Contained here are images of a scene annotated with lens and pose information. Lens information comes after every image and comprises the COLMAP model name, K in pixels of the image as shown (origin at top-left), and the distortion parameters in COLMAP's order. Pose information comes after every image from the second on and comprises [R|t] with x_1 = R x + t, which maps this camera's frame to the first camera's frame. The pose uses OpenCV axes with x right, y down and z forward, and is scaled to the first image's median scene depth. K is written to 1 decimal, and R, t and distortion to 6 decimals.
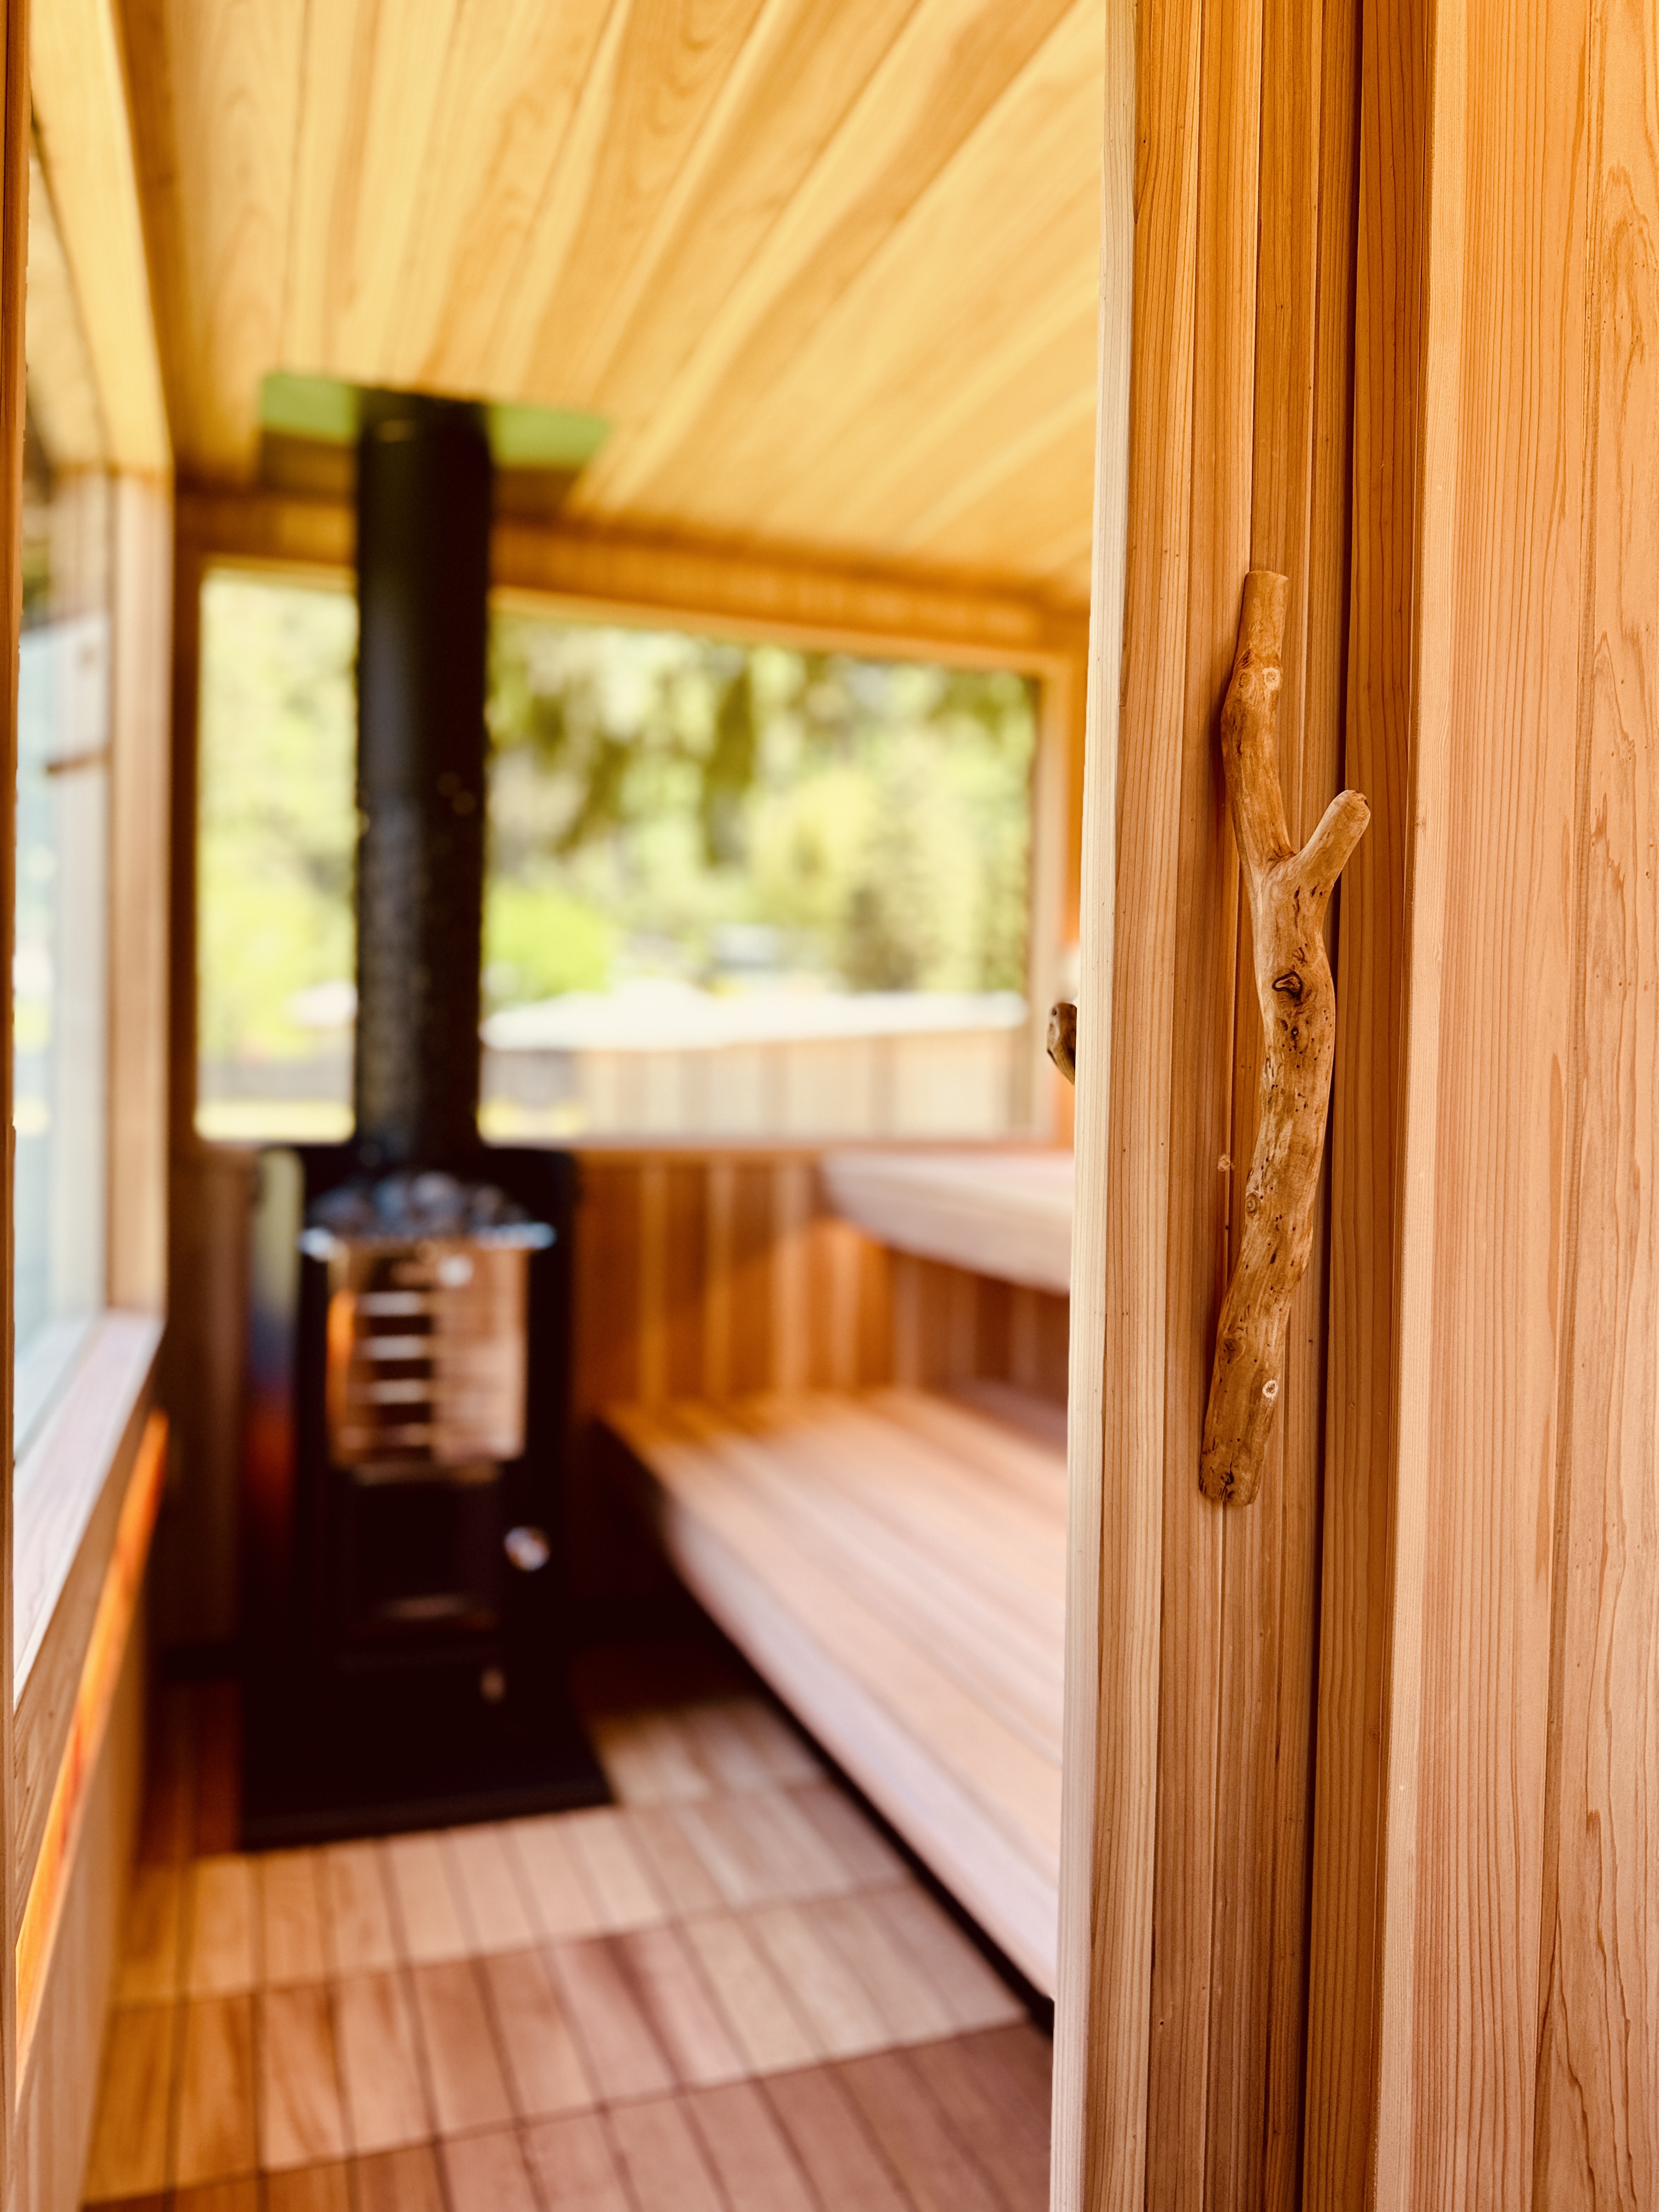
lens RADIAL K [[1579.7, 0, 829.5], [0, 1579.7, 1106.0], [0, 0, 1]] dist [0.019246, -0.038909]
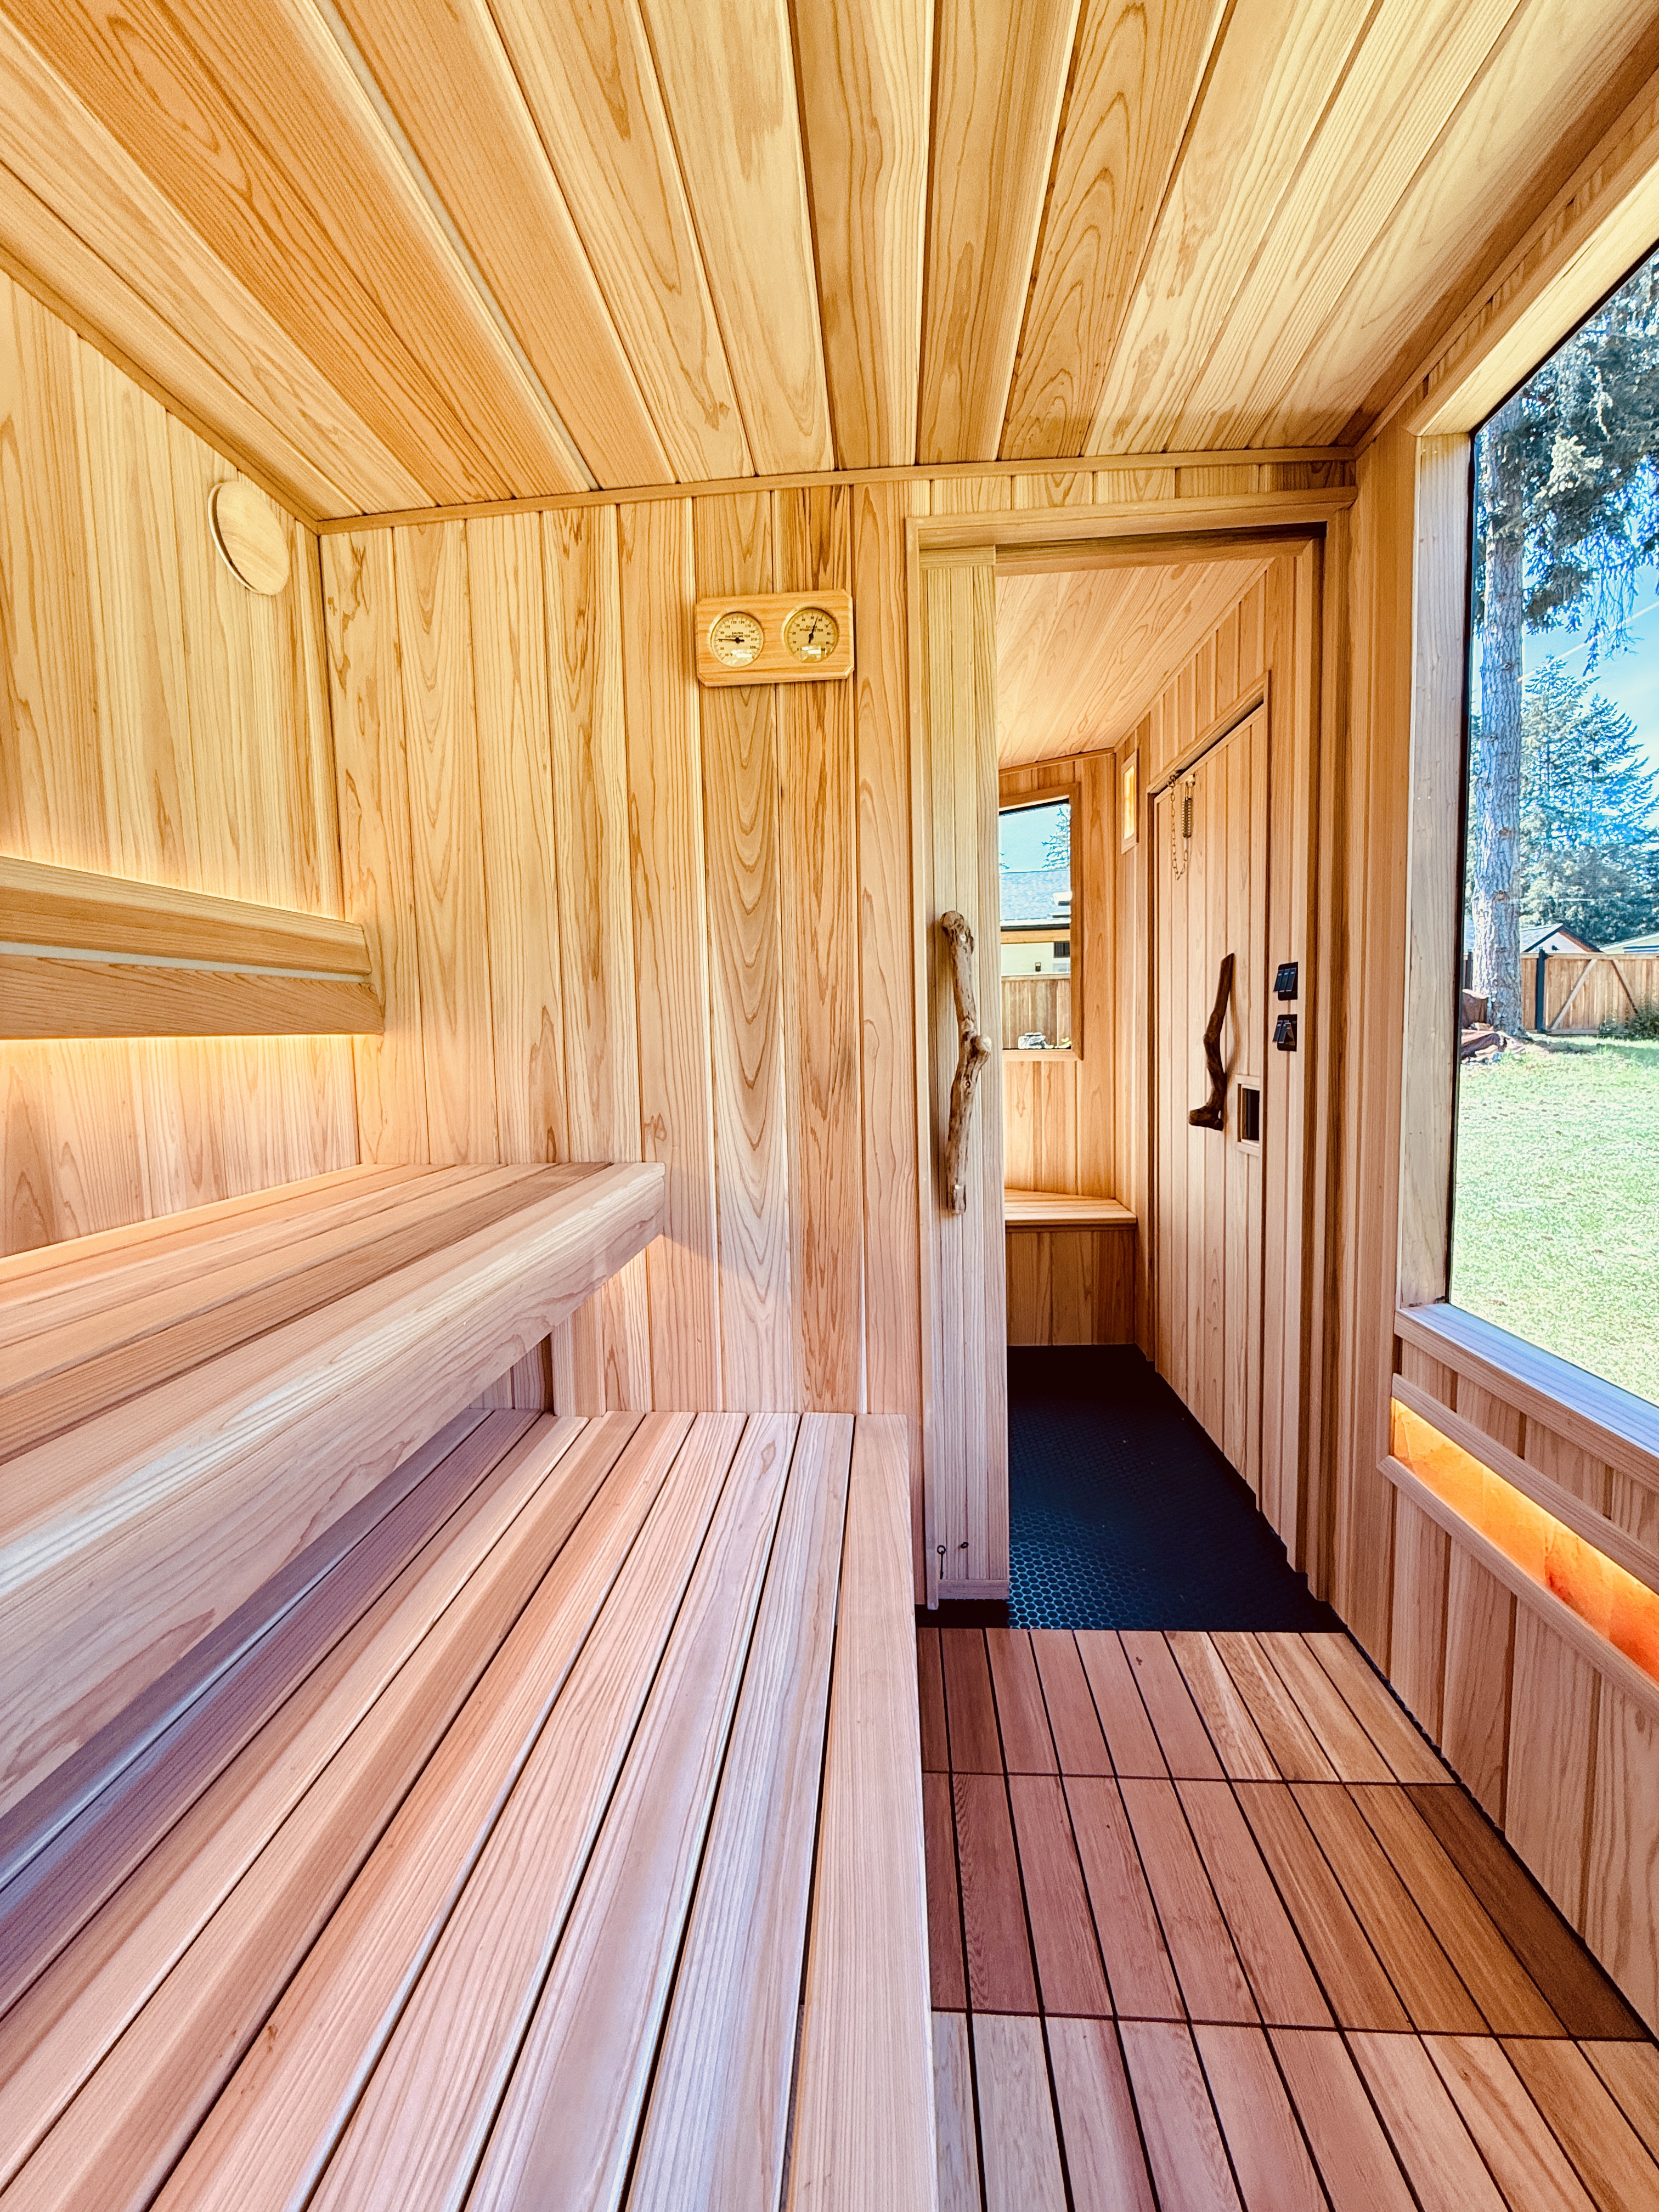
lens RADIAL K [[880.5, 0, 829.1], [0, 880.5, 1100.4], [0, 0, 1]] dist [0.000608, -0.000083]
pose [[-0.911252, -0.027411, 0.410936, -0.125490], [0.018412, 0.994074, 0.107138, -0.065602], [-0.411437, 0.105196, -0.905347, 1.327760]]
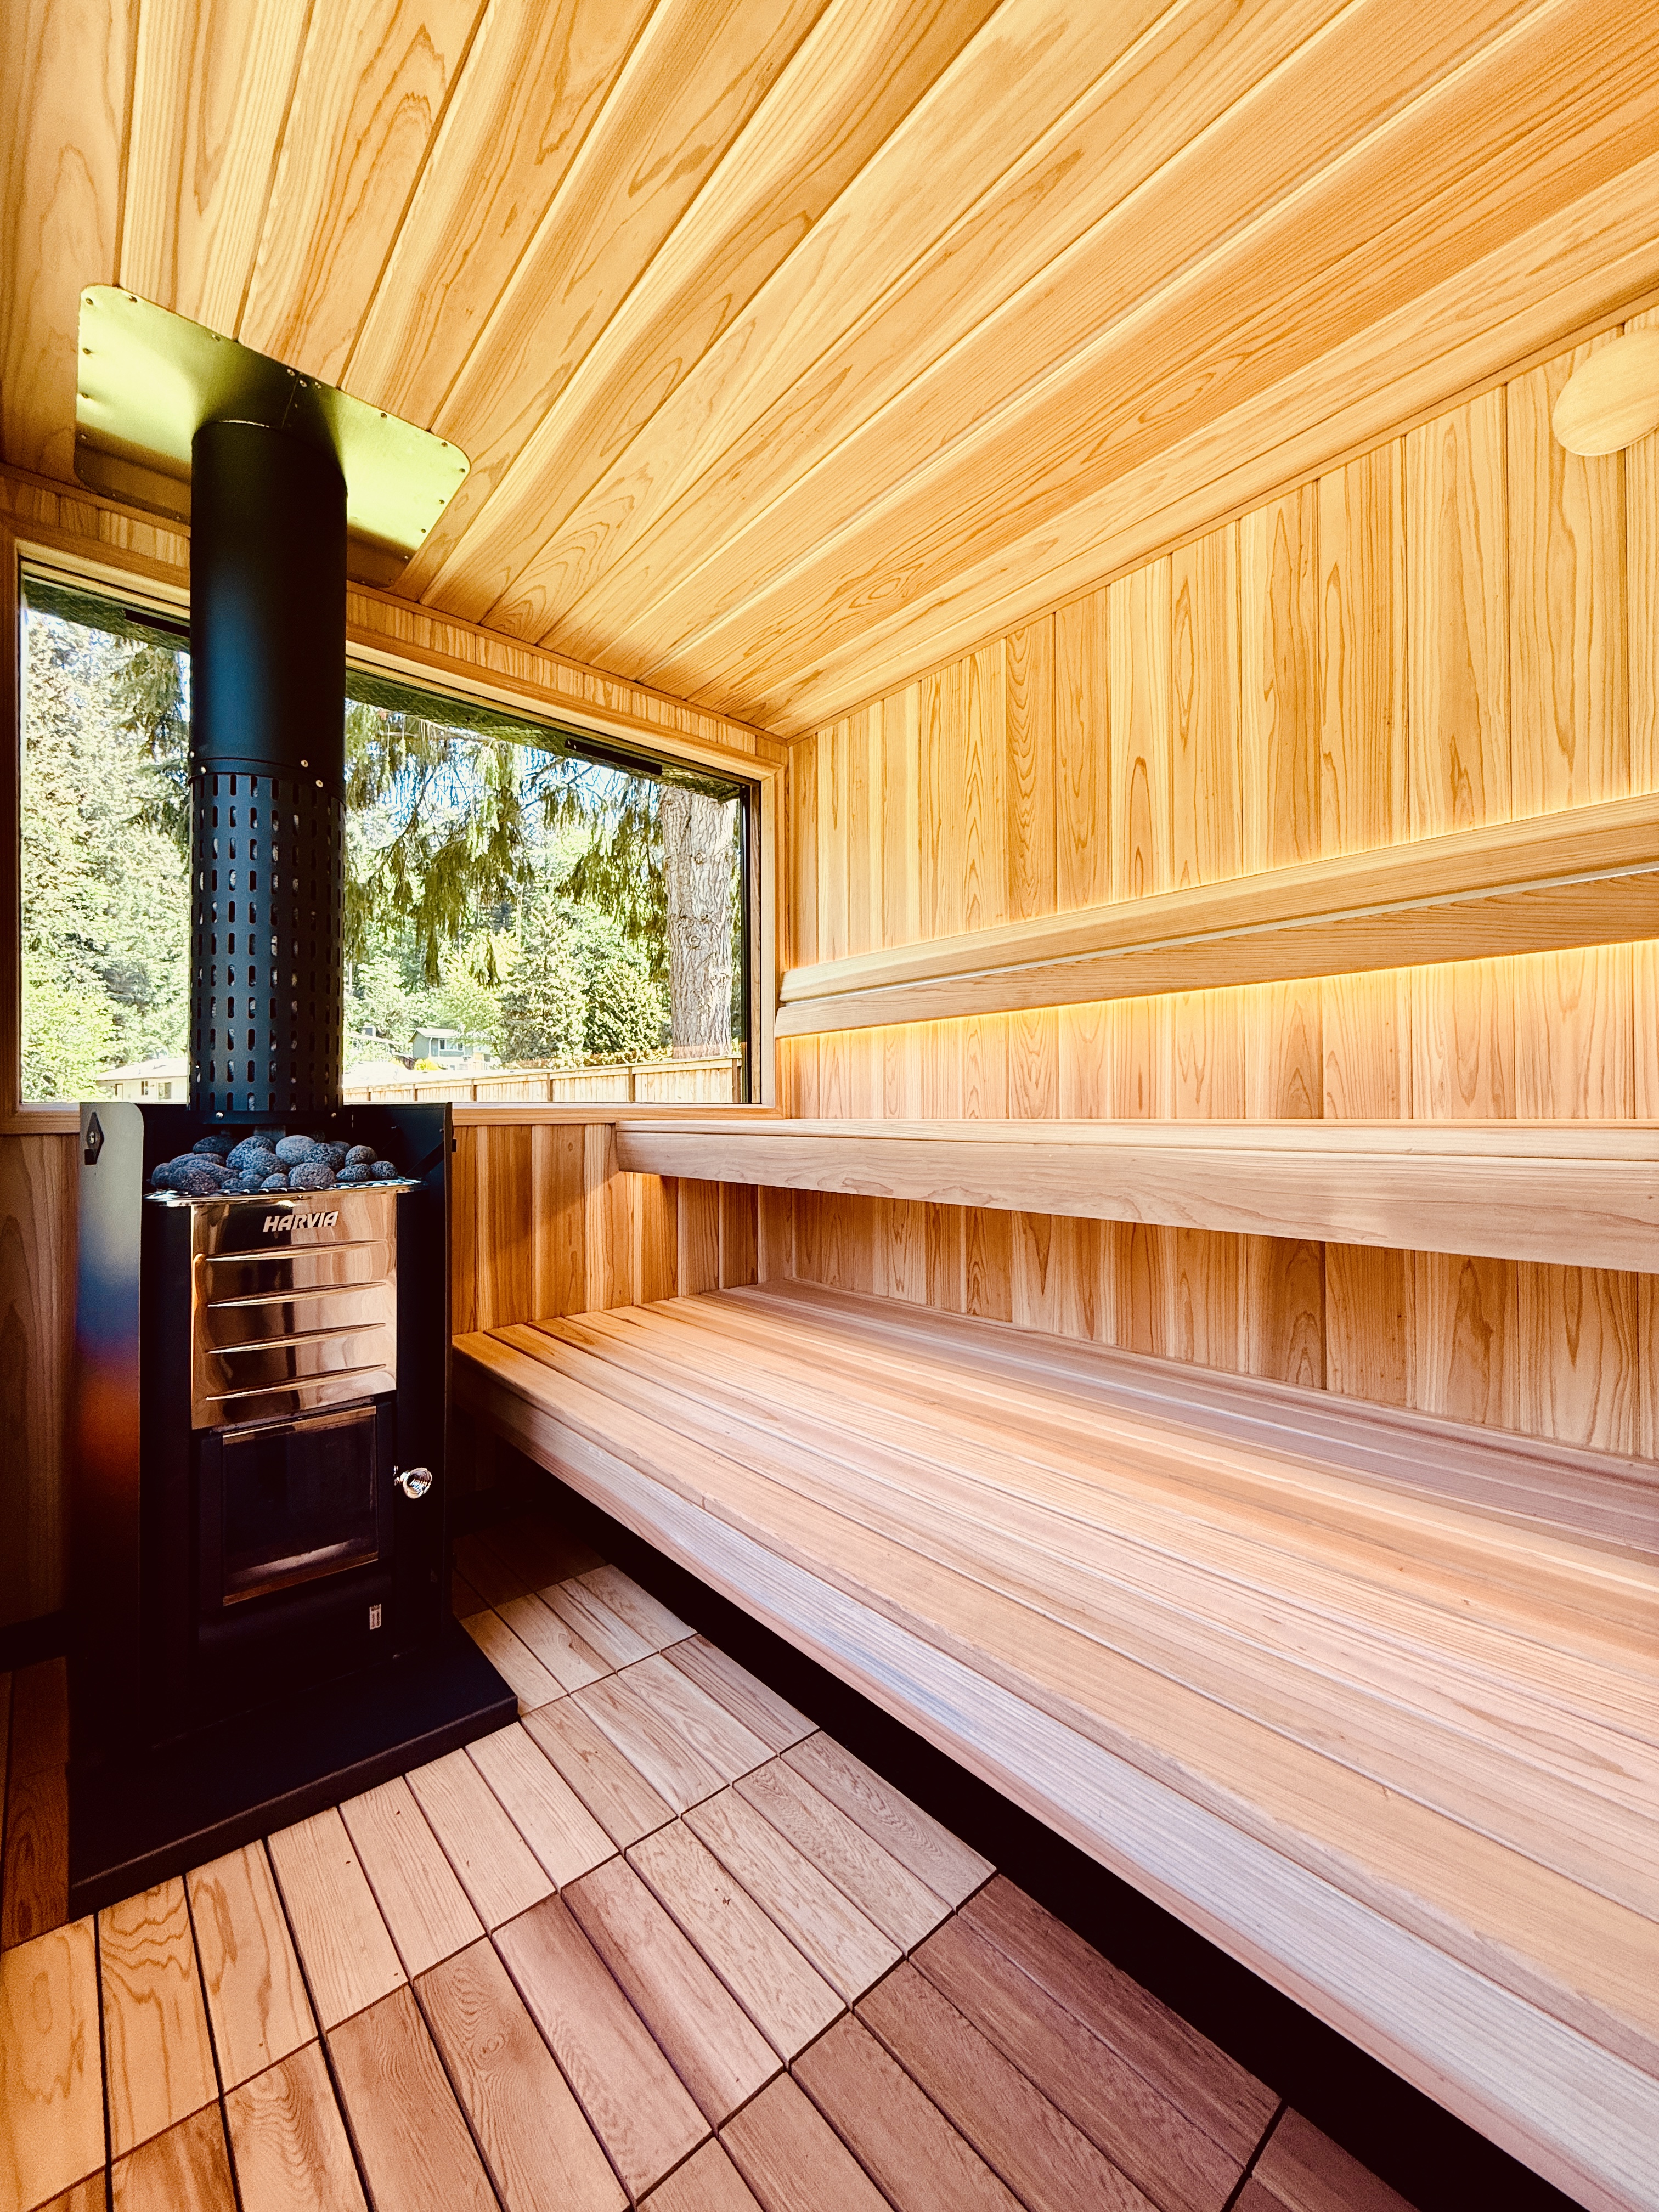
lens RADIAL K [[880.5, 0, 829.1], [0, 880.5, 1100.4], [0, 0, 1]] dist [0.000608, -0.000083]
pose [[0.933276, -0.019449, 0.358633, -0.168513], [0.030666, 0.999201, -0.025613, 0.064527], [-0.357848, 0.034902, 0.933127, 0.432465]]
